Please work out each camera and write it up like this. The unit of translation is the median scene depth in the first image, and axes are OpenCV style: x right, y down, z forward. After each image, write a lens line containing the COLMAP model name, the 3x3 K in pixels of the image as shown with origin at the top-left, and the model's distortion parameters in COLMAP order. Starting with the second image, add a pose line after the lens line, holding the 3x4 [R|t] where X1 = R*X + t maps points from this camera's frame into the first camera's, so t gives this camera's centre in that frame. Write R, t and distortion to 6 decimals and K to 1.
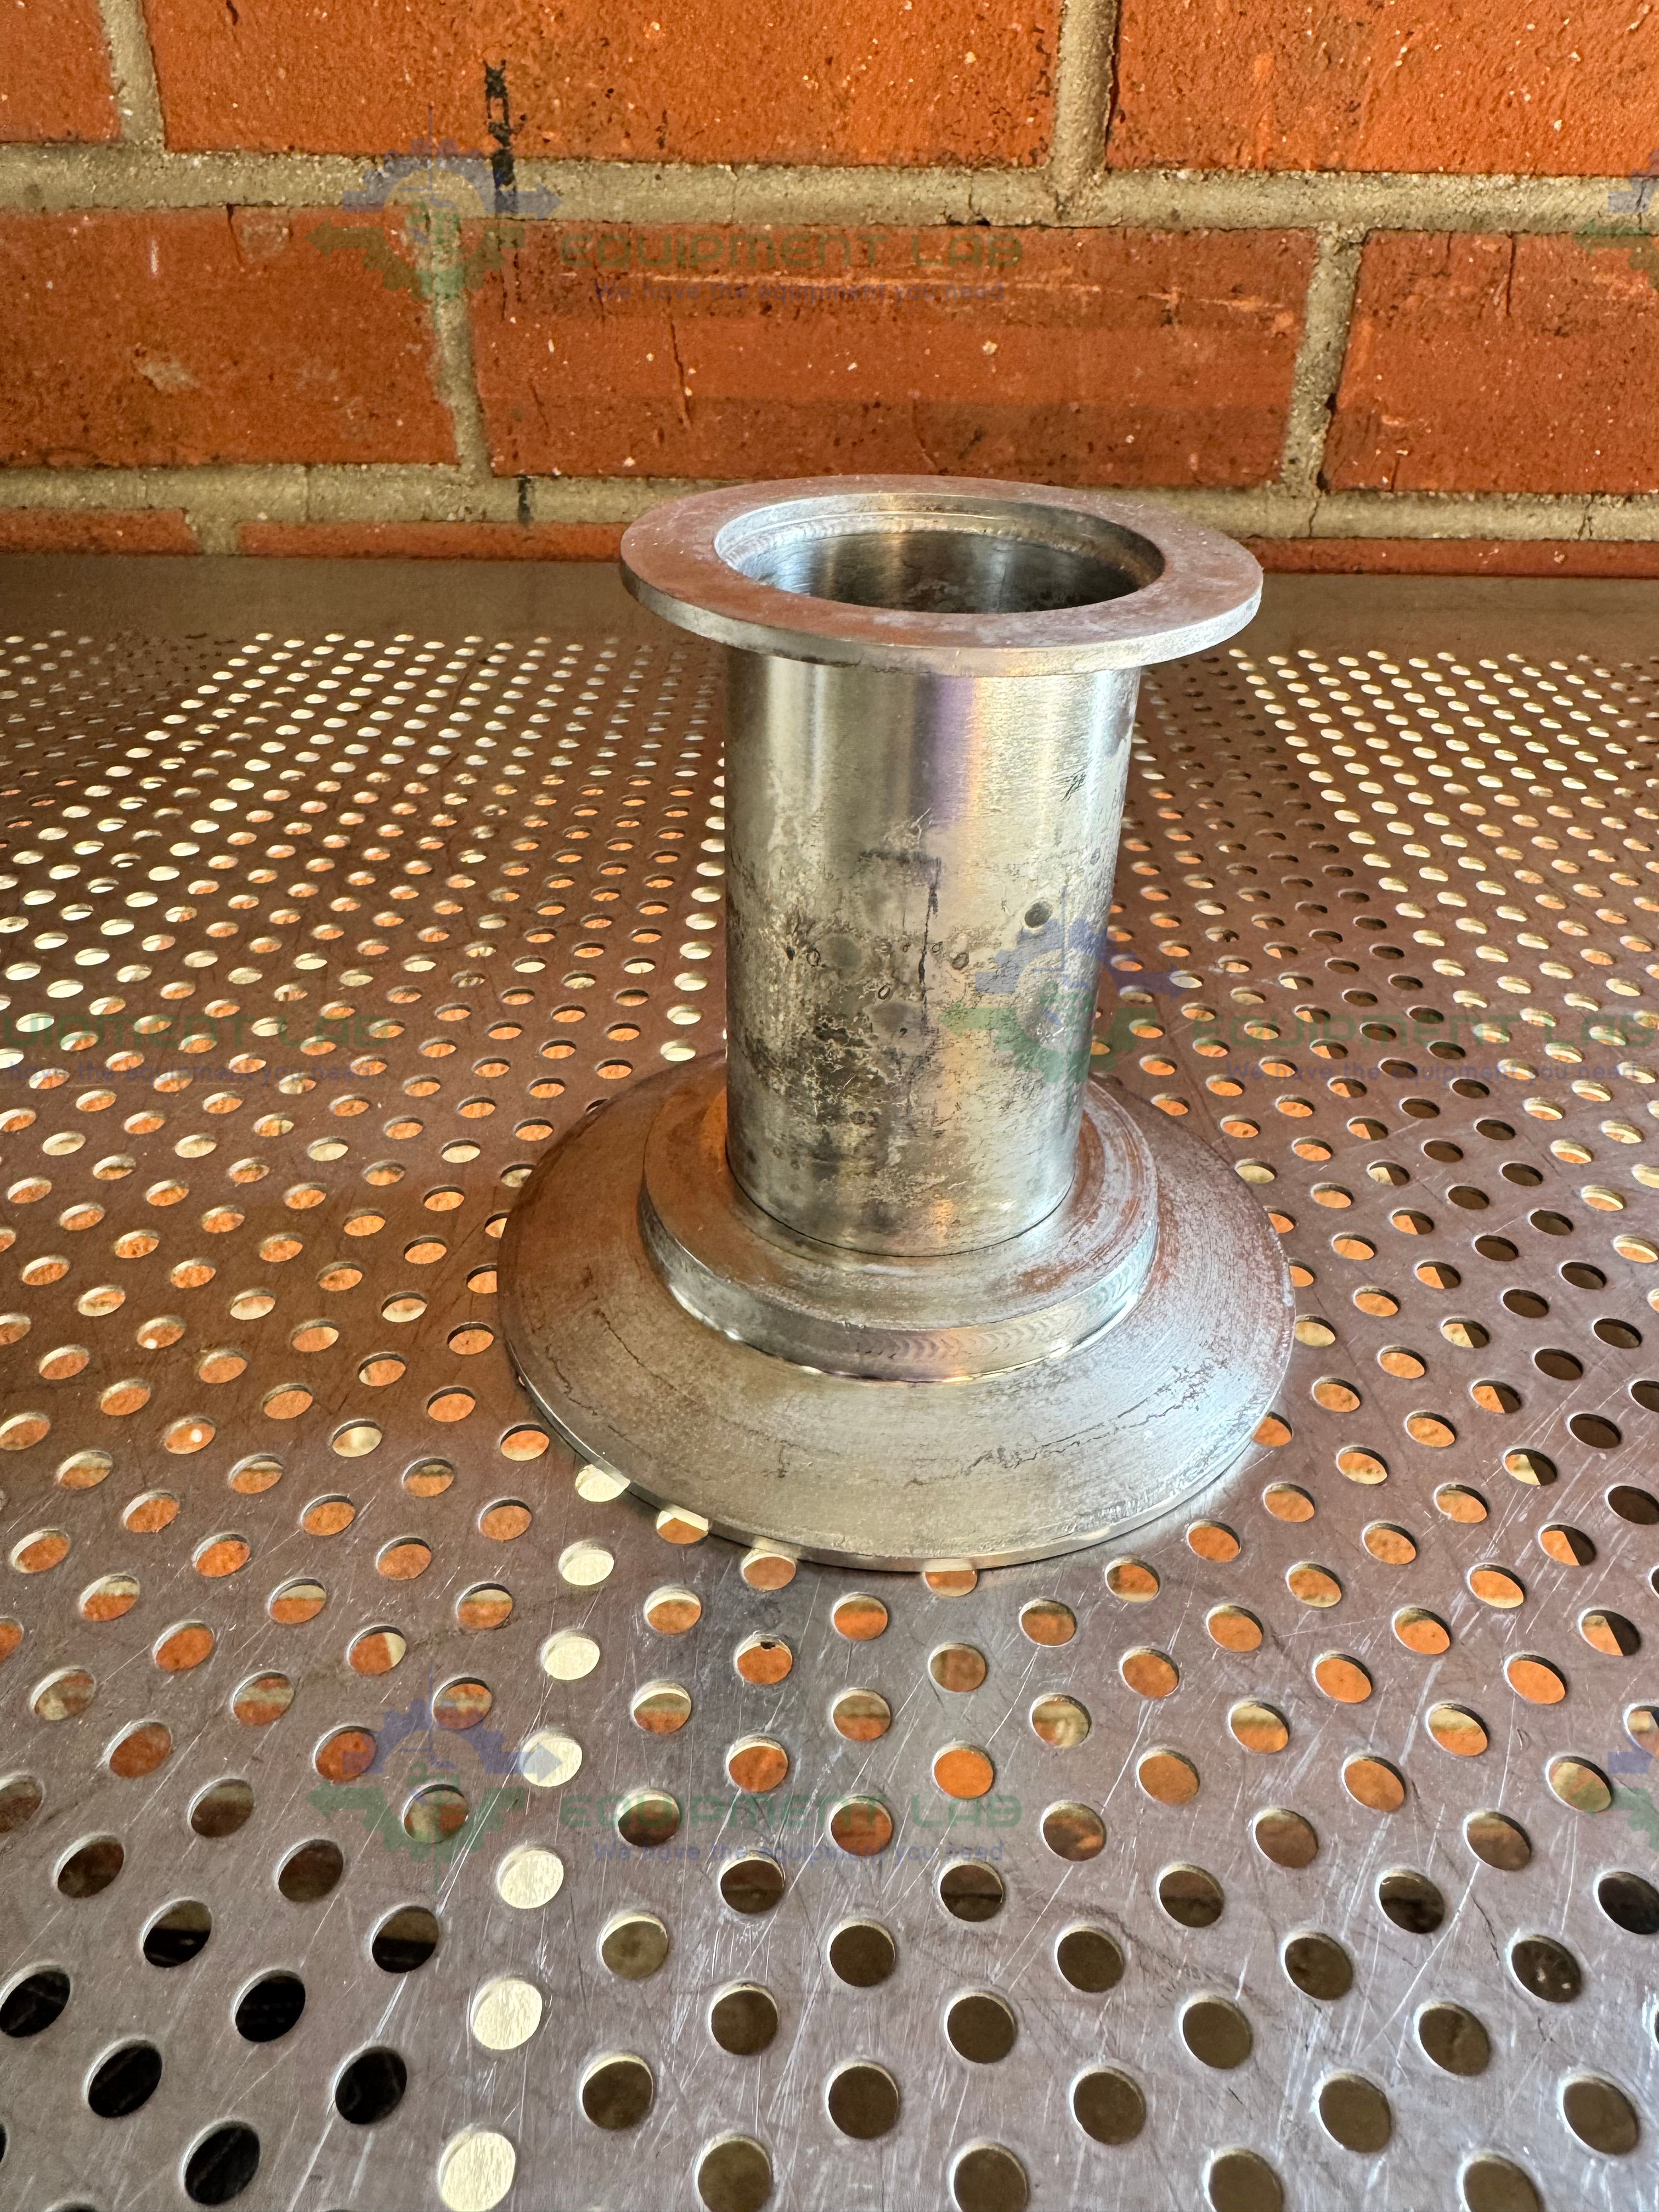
lens RADIAL K [[1593.3, 0, 833.6], [0, 1593.3, 999.1], [0, 0, 1]] dist [-0.008276, 0.005018]
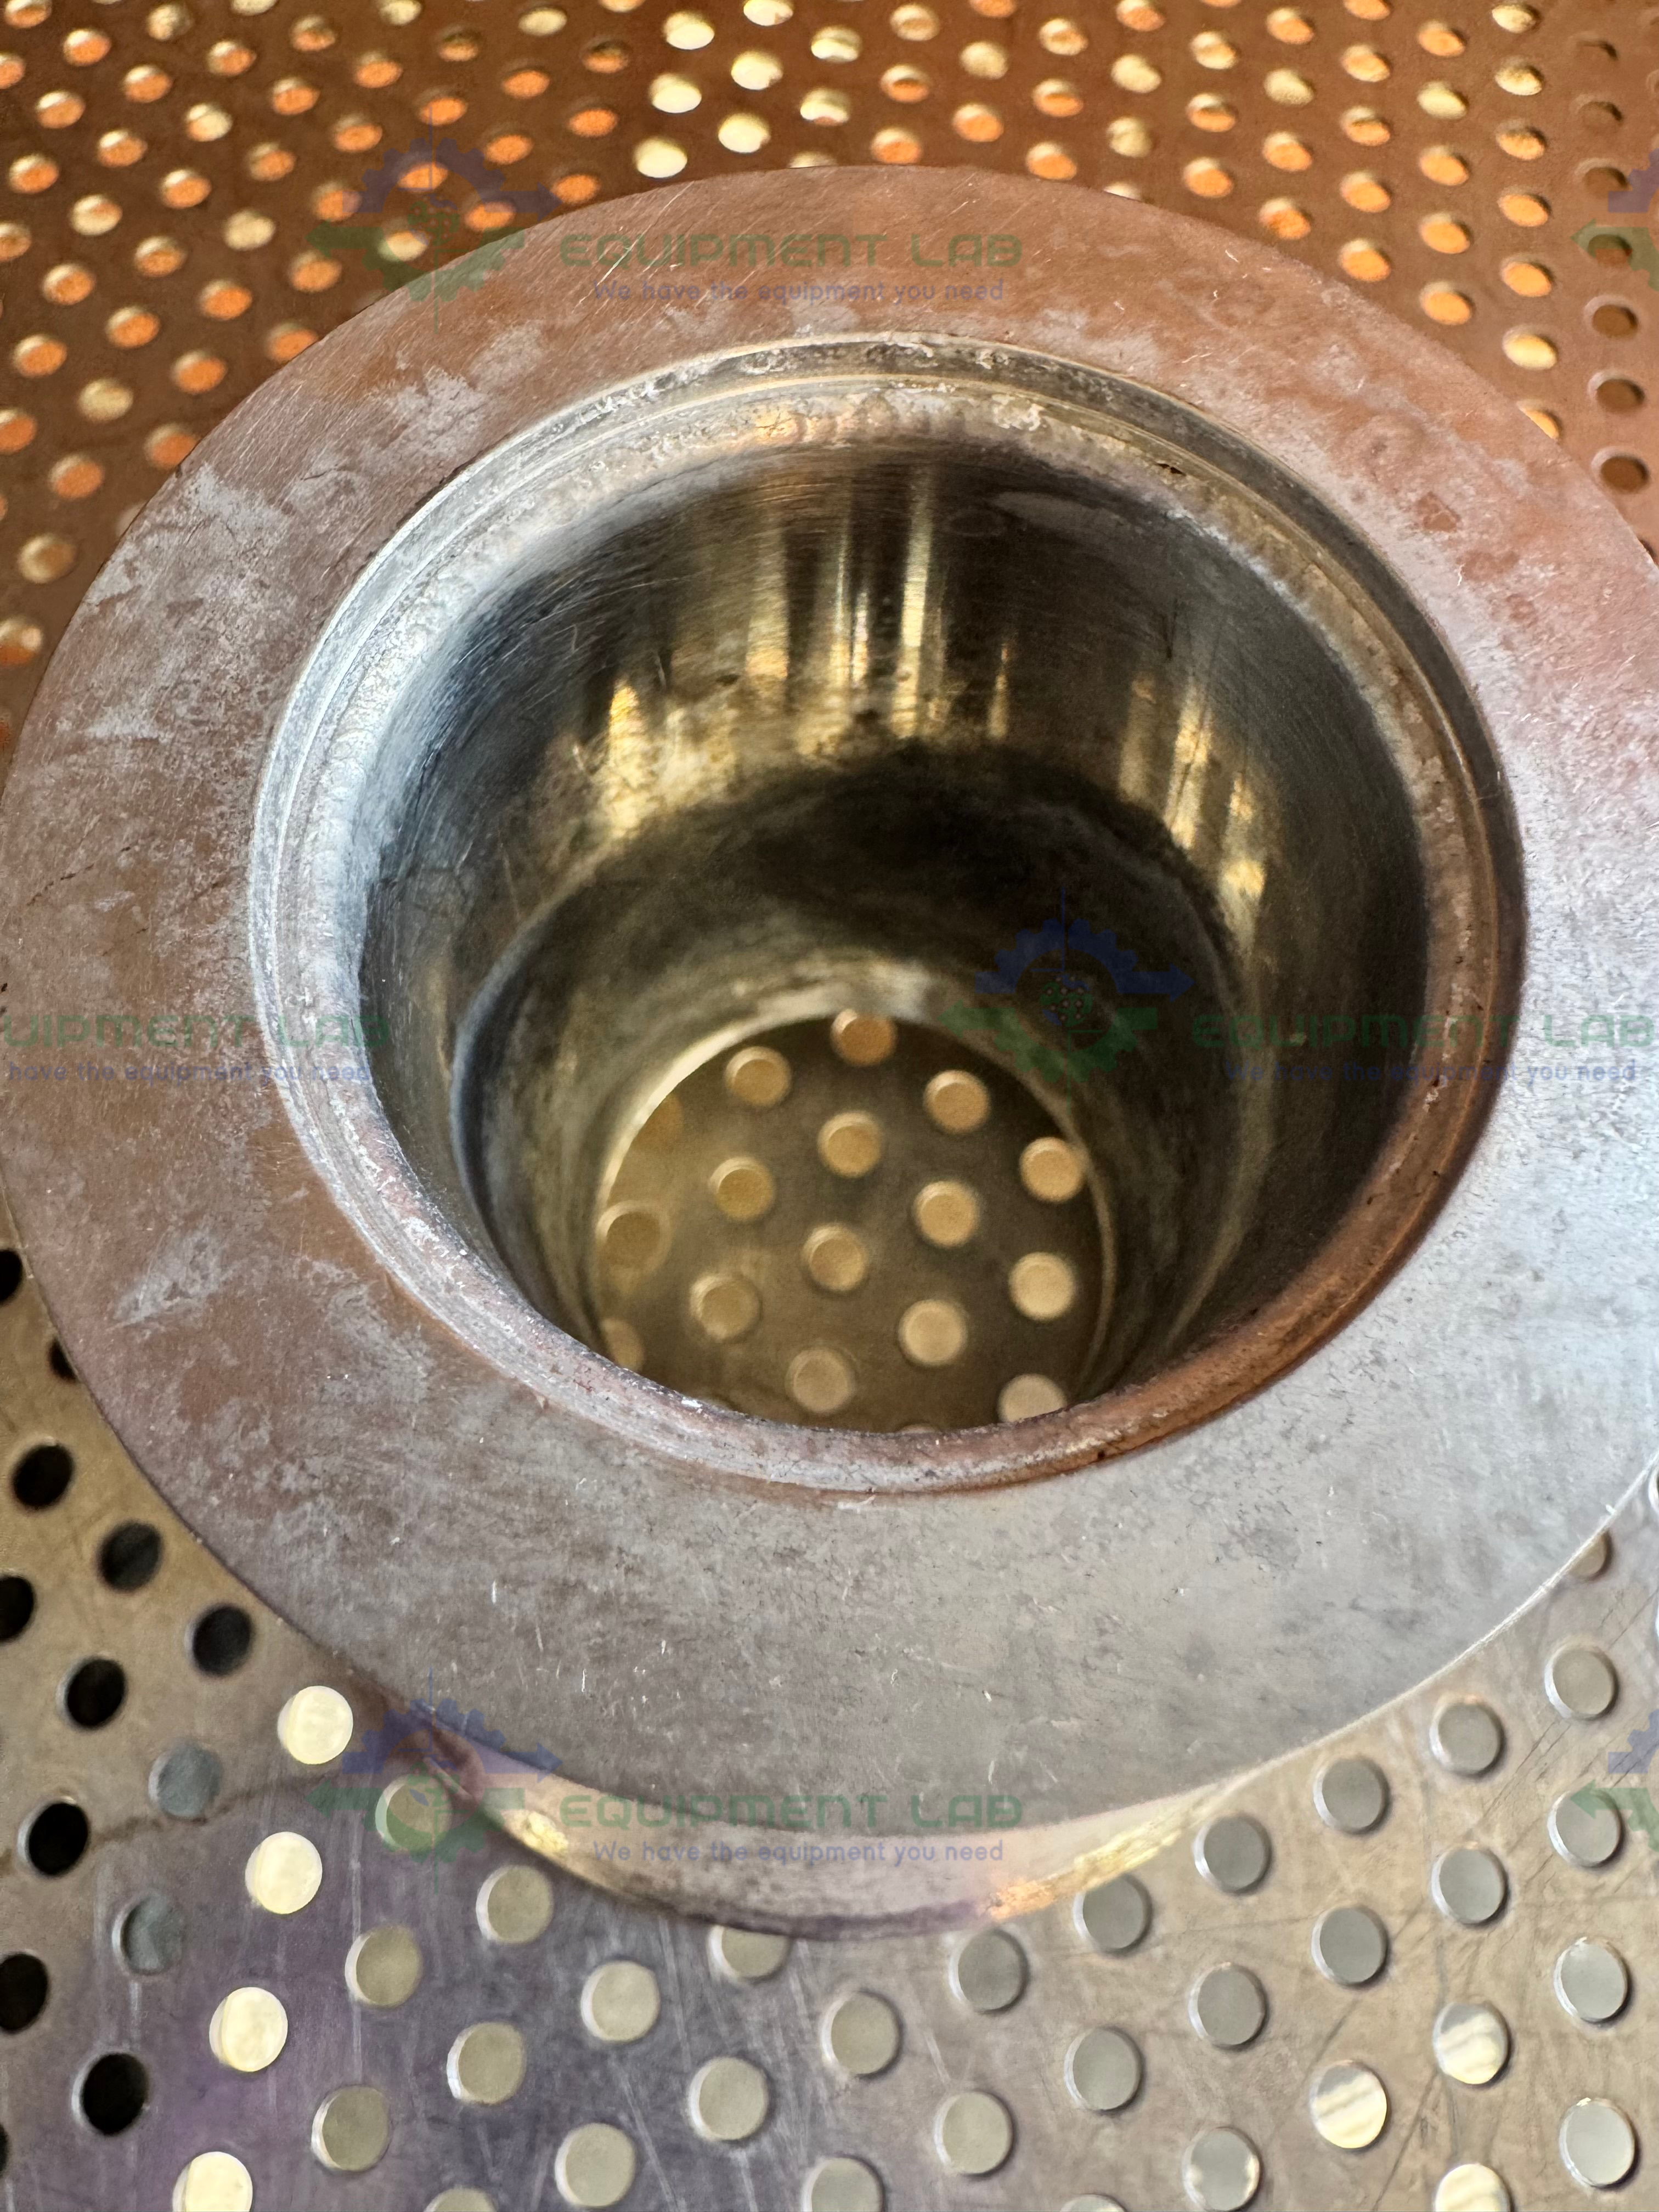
lens RADIAL K [[1605.3, 0, 833.6], [0, 1605.3, 1004.3], [0, 0, 1]] dist [-0.018182, 0.007009]
pose [[0.993222, 0.099452, -0.060162, 0.043245], [-0.039903, 0.777887, 0.627136, -0.166123], [0.109170, -0.620484, 0.776583, 0.239994]]
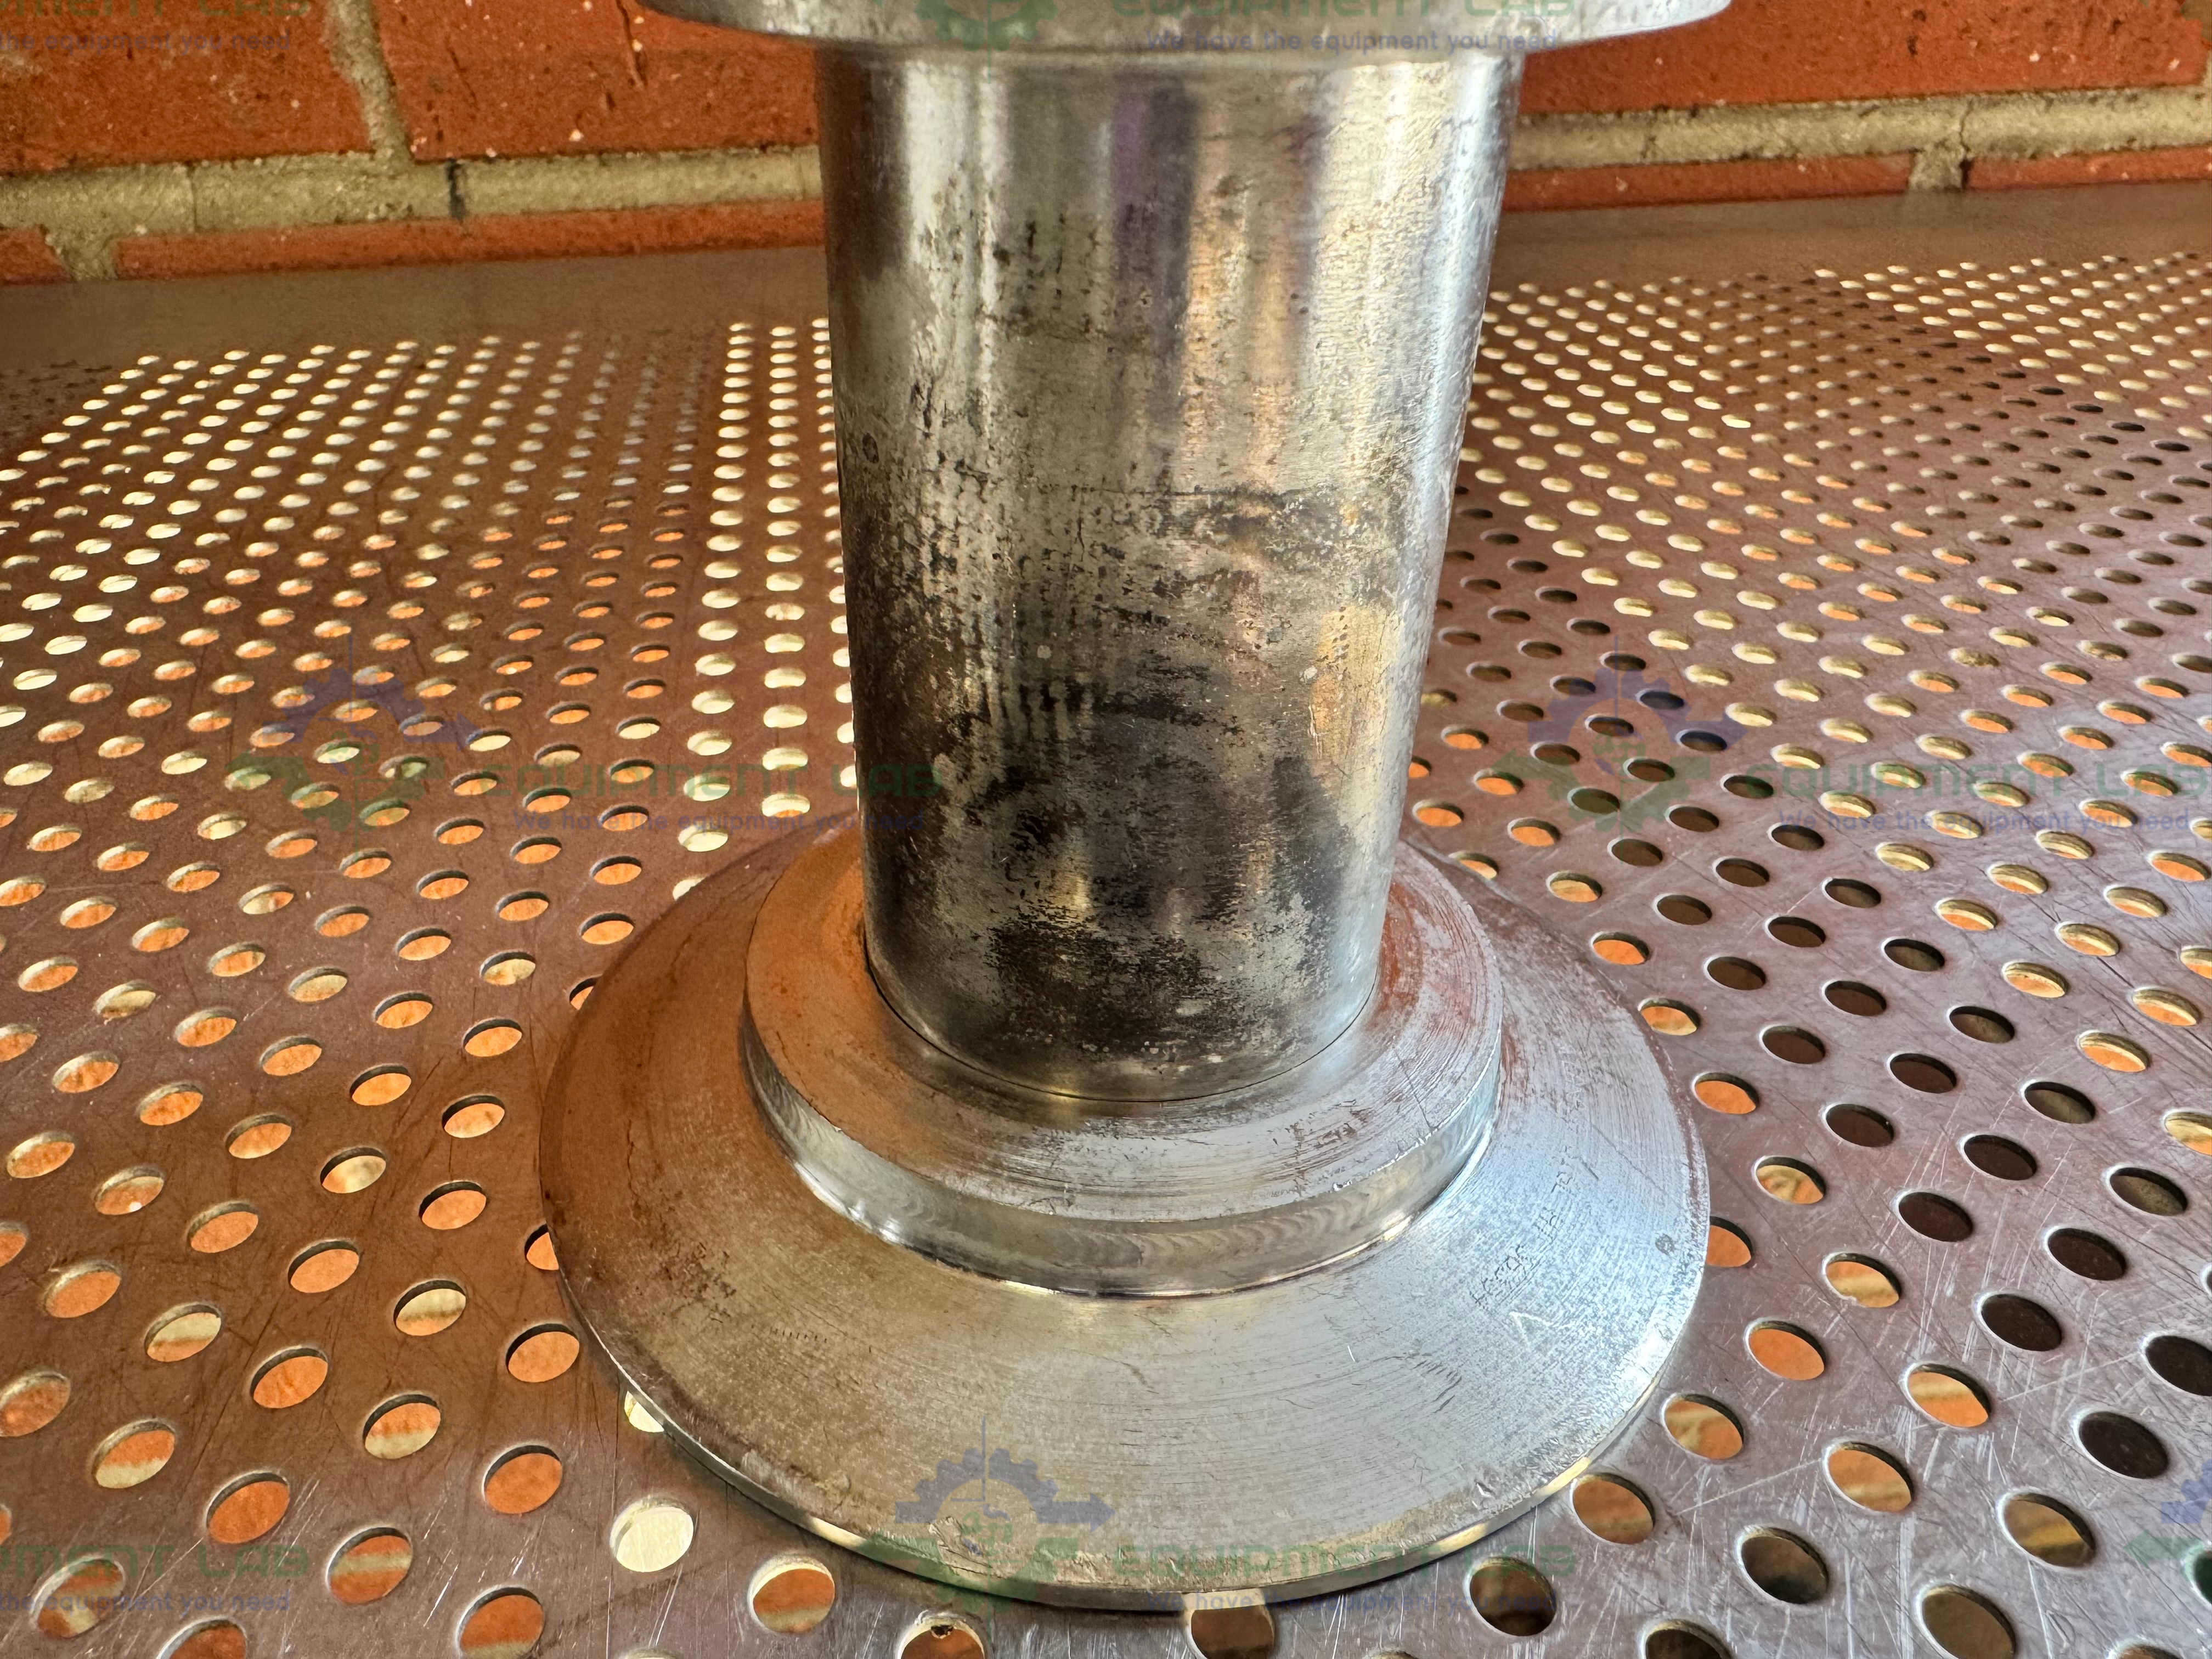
lens RADIAL K [[1593.3, 0, 989.1], [0, 1593.3, 824.1], [0, 0, 1]] dist [-0.008276, 0.005018]
pose [[0.991917, -0.095089, 0.084014, -0.016739], [0.091901, 0.994922, 0.041042, 0.017678], [-0.087490, -0.032989, 0.995619, 0.128936]]
